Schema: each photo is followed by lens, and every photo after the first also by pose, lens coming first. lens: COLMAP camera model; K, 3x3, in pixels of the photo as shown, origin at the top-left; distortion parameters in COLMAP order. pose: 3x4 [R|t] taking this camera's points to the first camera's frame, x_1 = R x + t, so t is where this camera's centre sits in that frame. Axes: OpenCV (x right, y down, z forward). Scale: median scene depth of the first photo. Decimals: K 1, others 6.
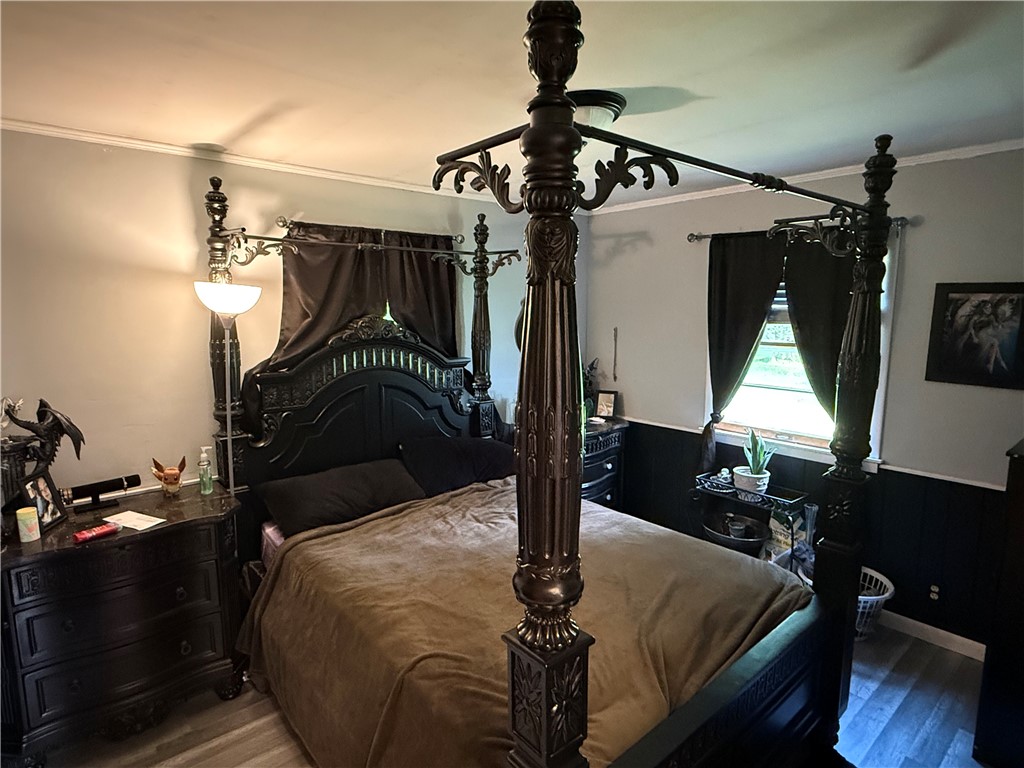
lens RADIAL K [[571.7, 0, 512.0], [0, 571.7, 384.0], [0, 0, 1]] dist [-0.000587, -0.001644]
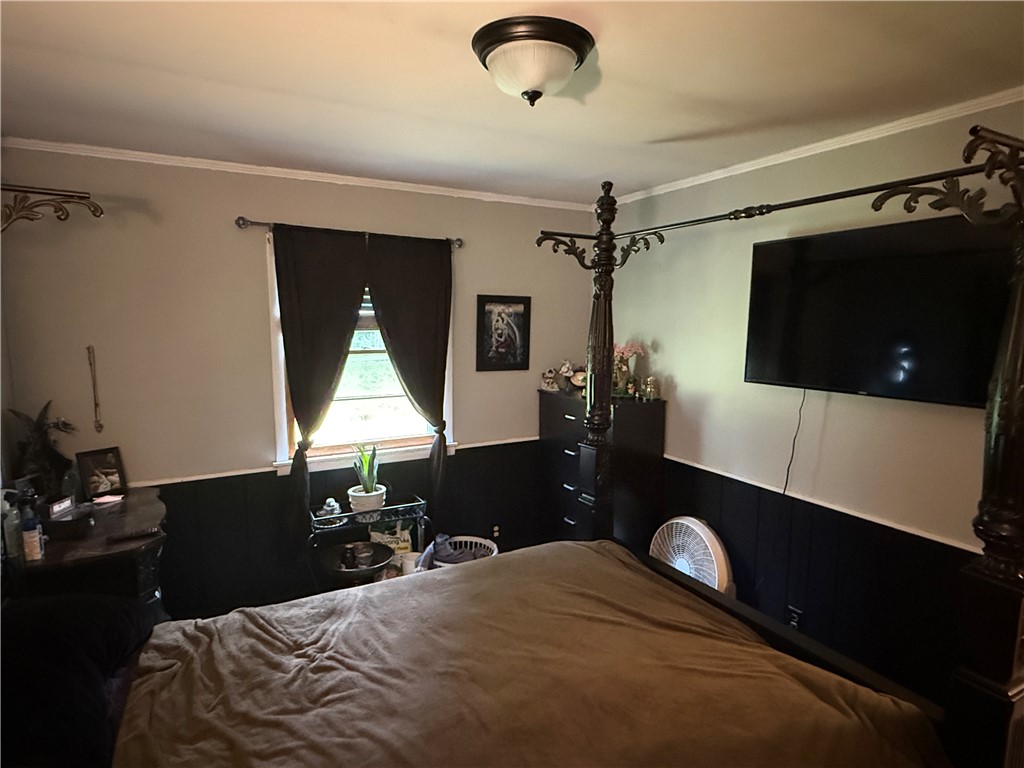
lens RADIAL K [[580.9, 0, 512.0], [0, 580.9, 384.0], [0, 0, 1]] dist [0.005682, 0.000305]
pose [[0.205301, -0.120404, 0.971264, -0.530357], [0.128051, 0.987177, 0.095310, -0.094559], [-0.970286, 0.104804, 0.218086, 0.674353]]
